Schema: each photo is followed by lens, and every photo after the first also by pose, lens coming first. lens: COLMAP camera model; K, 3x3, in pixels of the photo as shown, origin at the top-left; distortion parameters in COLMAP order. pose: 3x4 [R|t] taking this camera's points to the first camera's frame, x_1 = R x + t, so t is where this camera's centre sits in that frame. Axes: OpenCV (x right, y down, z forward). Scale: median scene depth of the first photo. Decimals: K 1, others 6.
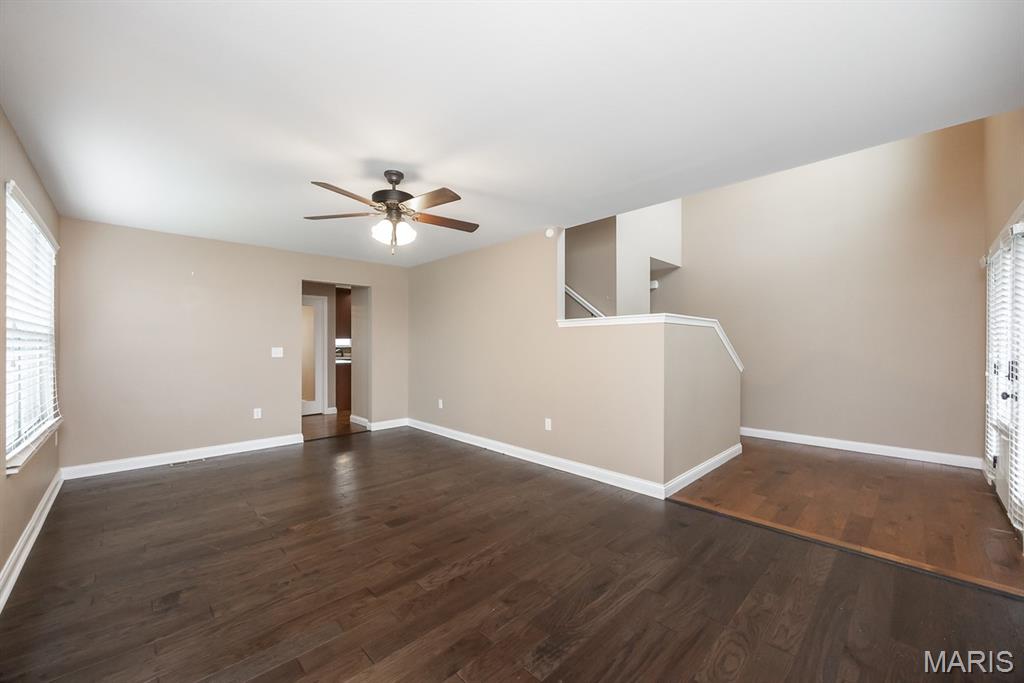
lens RADIAL K [[399.3, 0, 511.8], [0, 399.3, 343.1], [0, 0, 1]] dist [-0.000078, -0.000057]
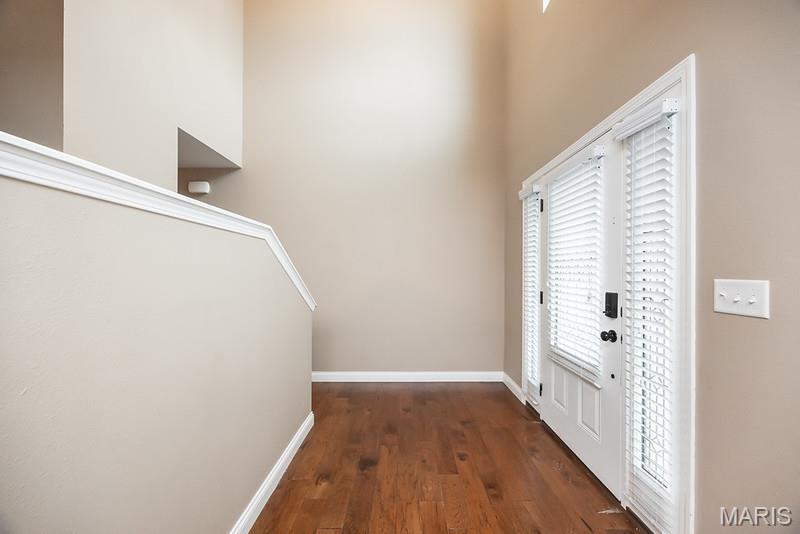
lens RADIAL K [[311.9, 0, 402.4], [0, 311.9, 269.7], [0, 0, 1]] dist [-0.000078, -0.000057]
pose [[0.697682, 0.001932, 0.716405, 0.356119], [-0.003377, 0.999994, 0.000593, -0.001642], [-0.716400, -0.002833, 0.697684, 0.616891]]
